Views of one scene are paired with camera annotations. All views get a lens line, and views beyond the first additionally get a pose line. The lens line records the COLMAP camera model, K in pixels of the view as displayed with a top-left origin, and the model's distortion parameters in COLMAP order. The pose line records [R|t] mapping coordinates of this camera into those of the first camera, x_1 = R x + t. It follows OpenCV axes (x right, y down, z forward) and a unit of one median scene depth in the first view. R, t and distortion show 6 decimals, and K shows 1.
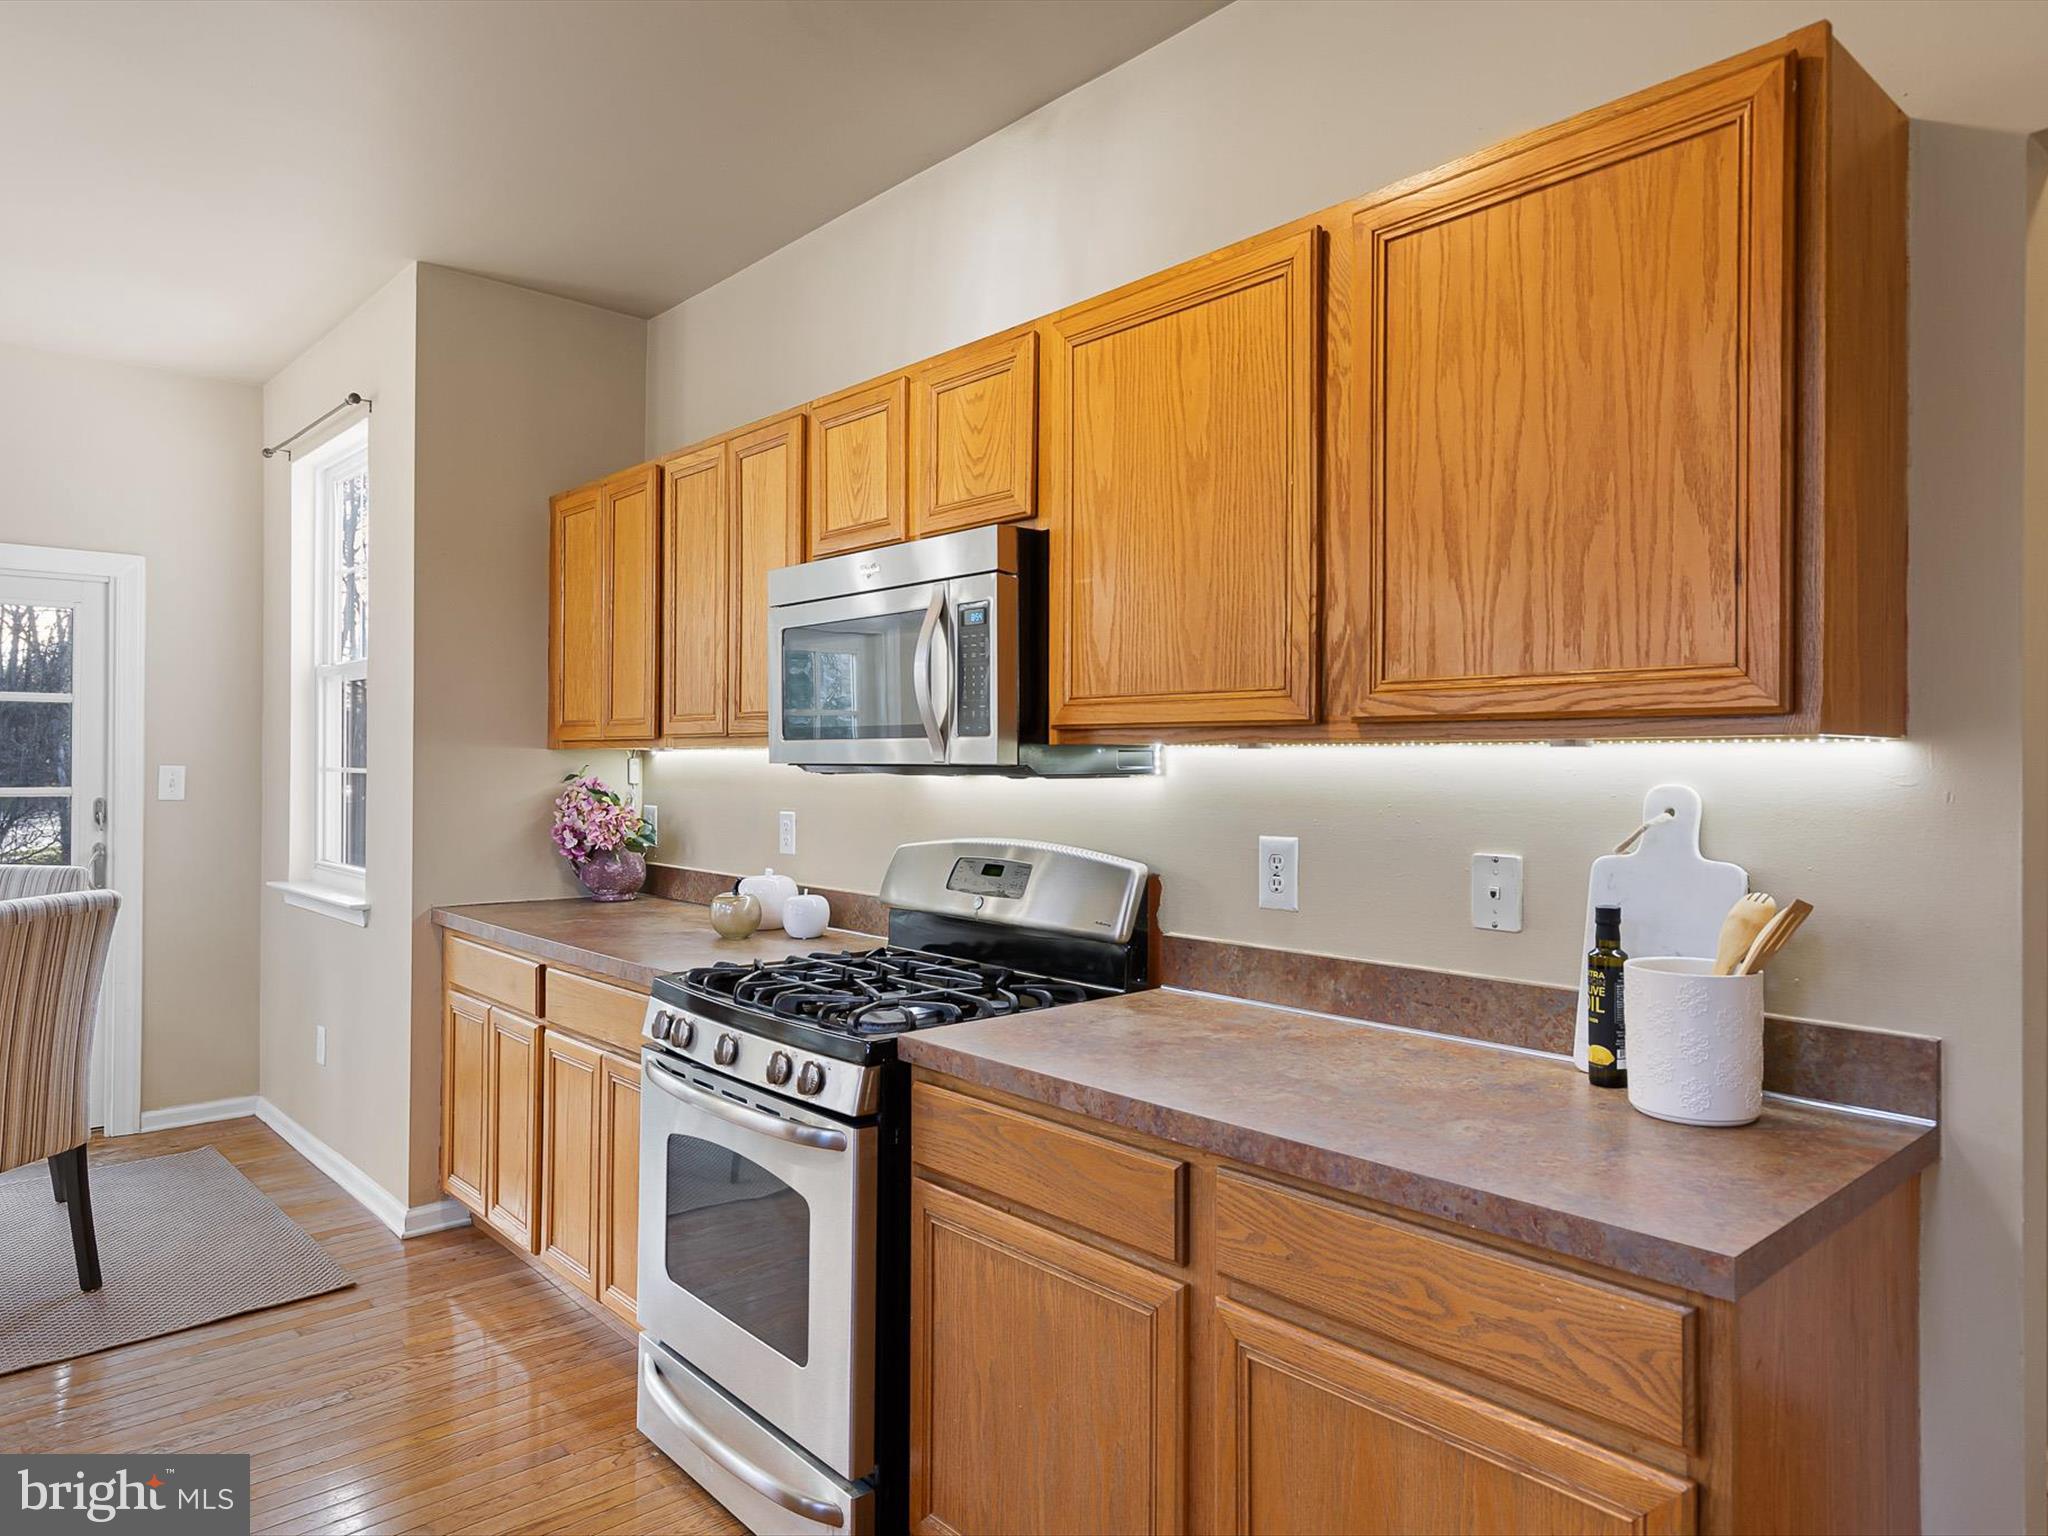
lens RADIAL K [[1315.9, 0, 1022.7], [0, 1315.9, 758.7], [0, 0, 1]] dist [0.007823, -0.002679]
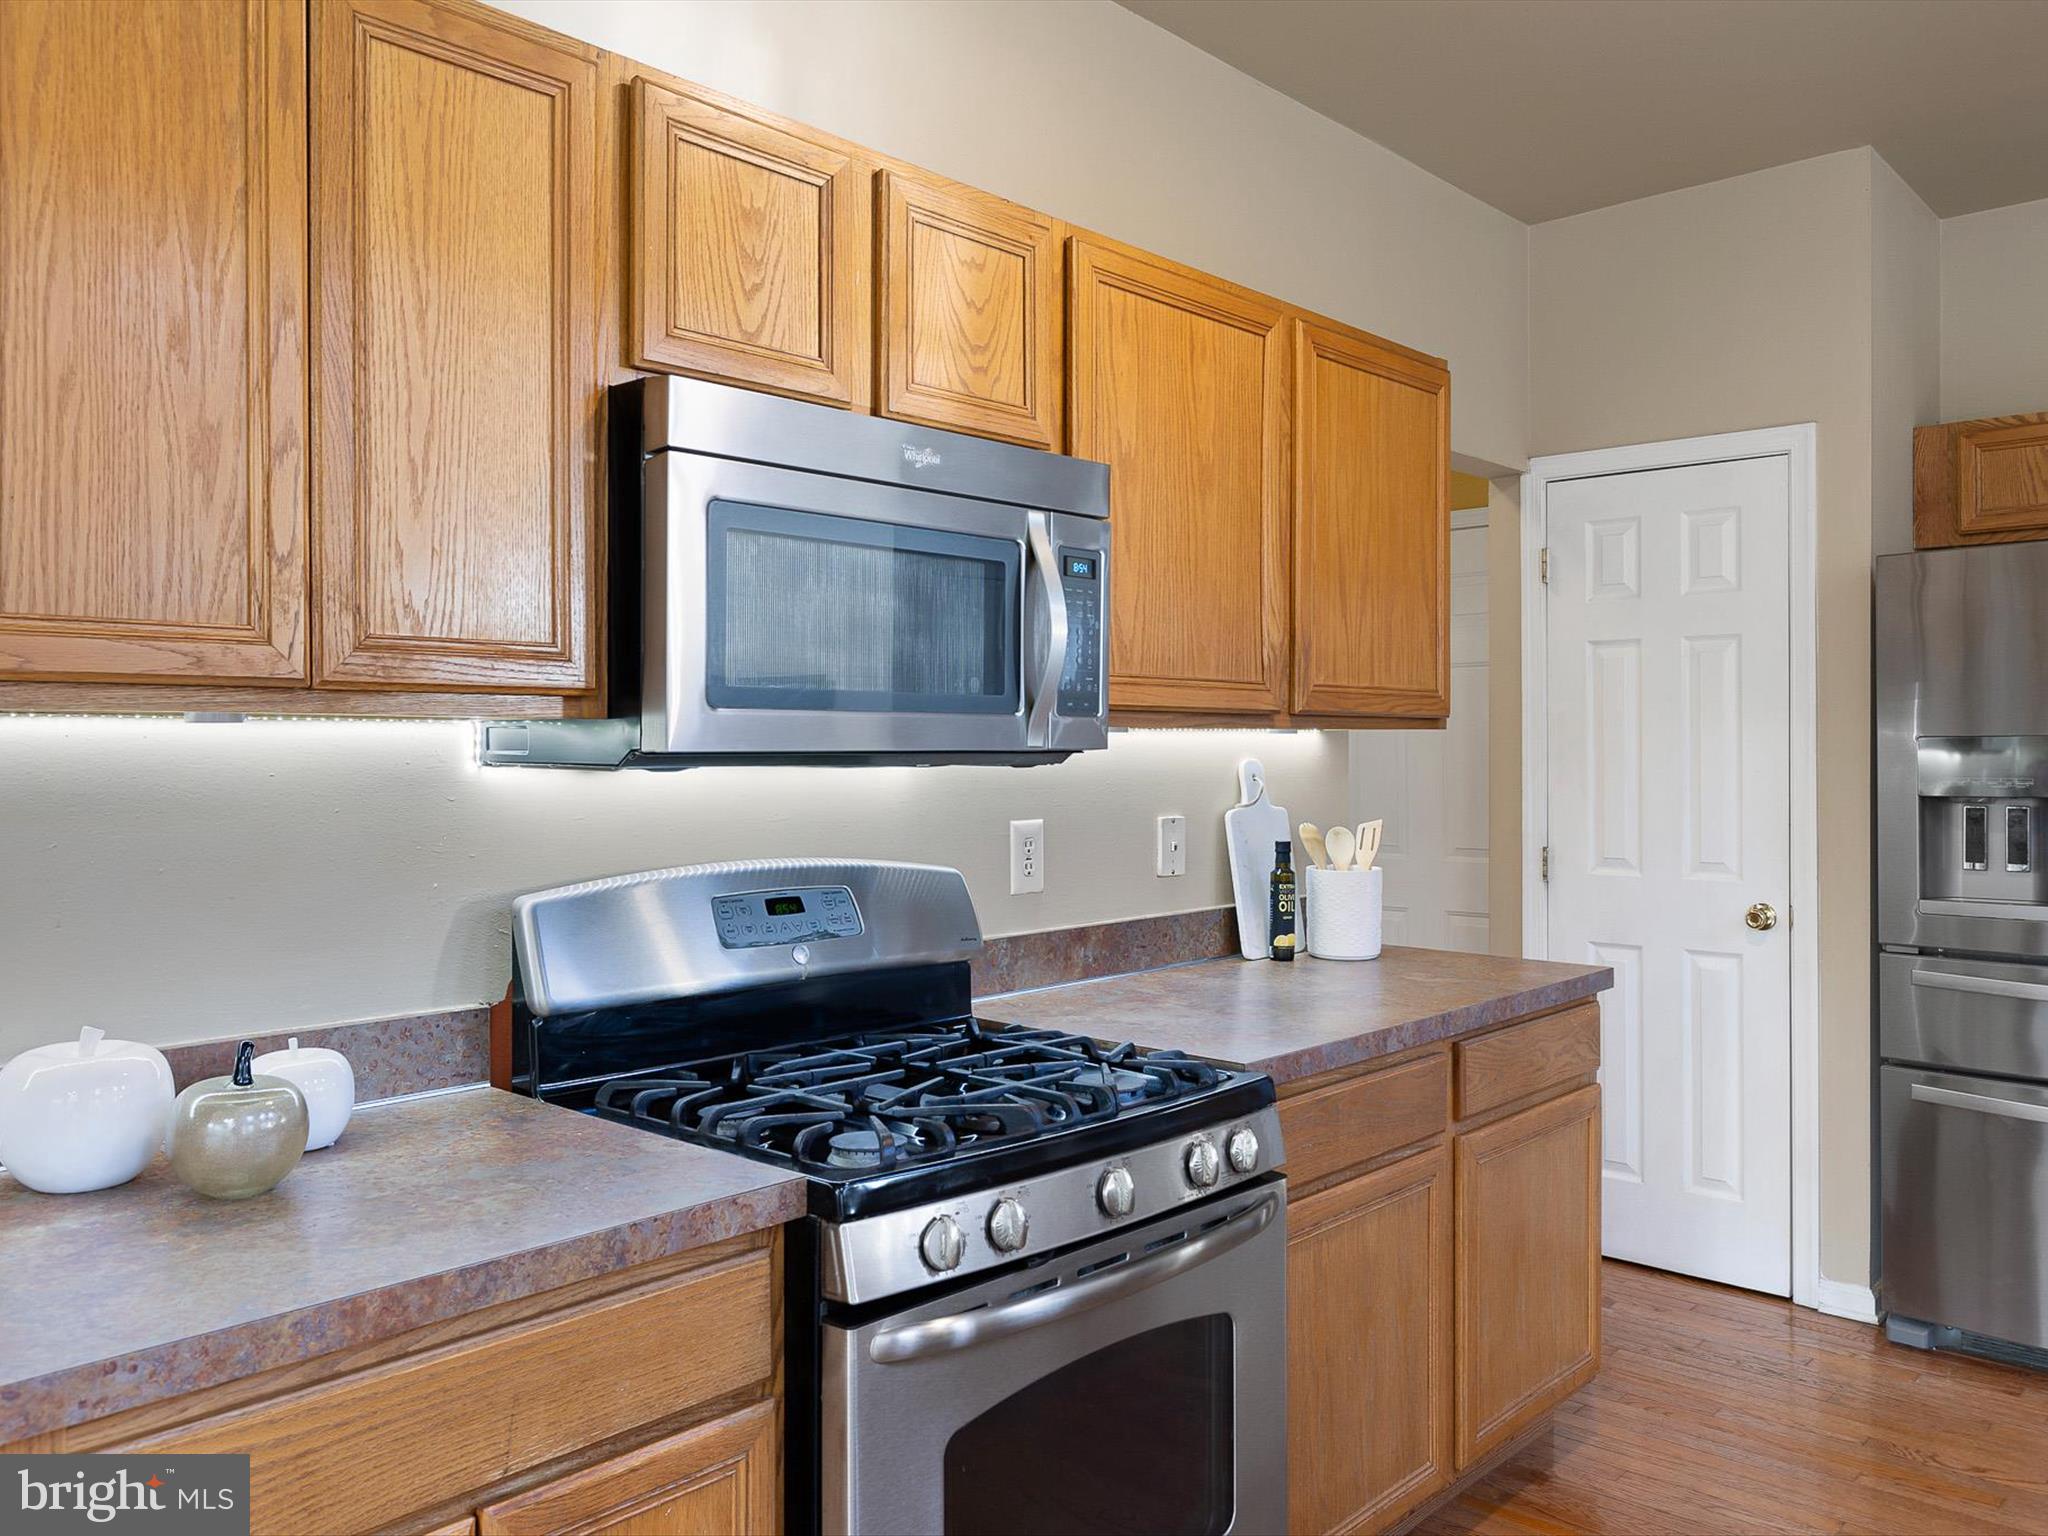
lens RADIAL K [[1566.4, 0, 1028.1], [0, 1566.4, 753.5], [0, 0, 1]] dist [0.007570, 0.004494]
pose [[-0.101852, -0.008997, 0.994759, -1.174205], [-0.000906, 0.999960, 0.008951, -0.002265], [-0.994799, 0.000011, -0.101856, 1.335064]]
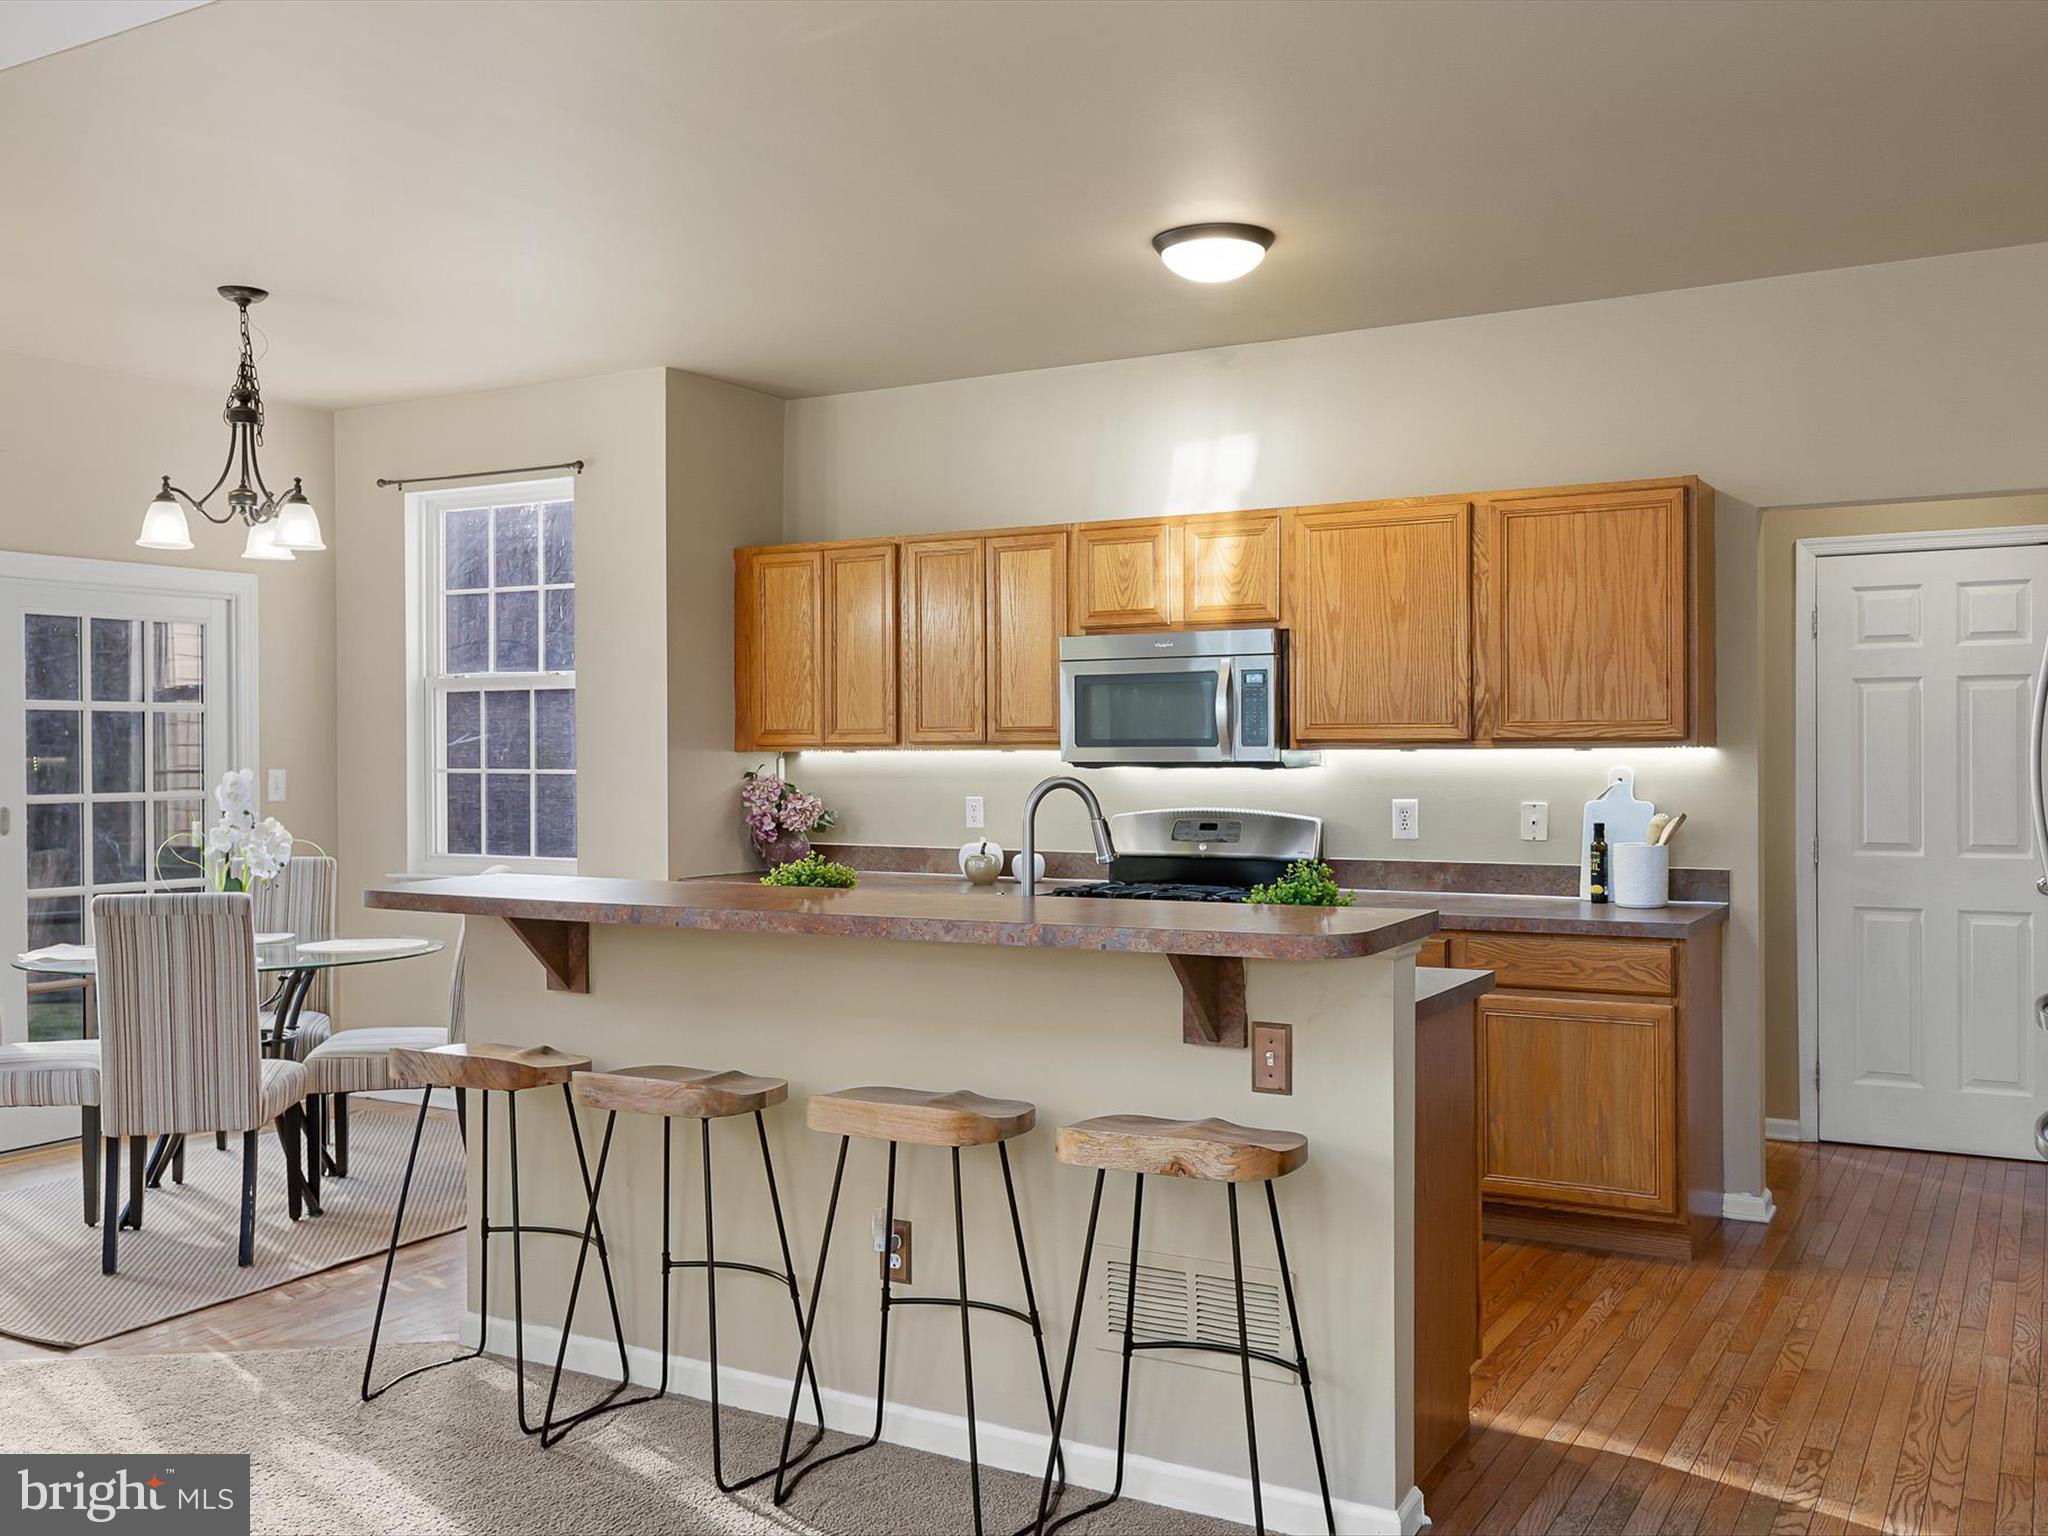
lens RADIAL K [[1823.7, 0, 1032.3], [0, 1823.7, 760.8], [0, 0, 1]] dist [-0.009239, 0.010234]
pose [[0.949038, -0.012026, 0.314931, -1.294697], [0.009018, 0.999899, 0.011009, -0.031396], [-0.315031, -0.007608, 0.949051, -1.461576]]
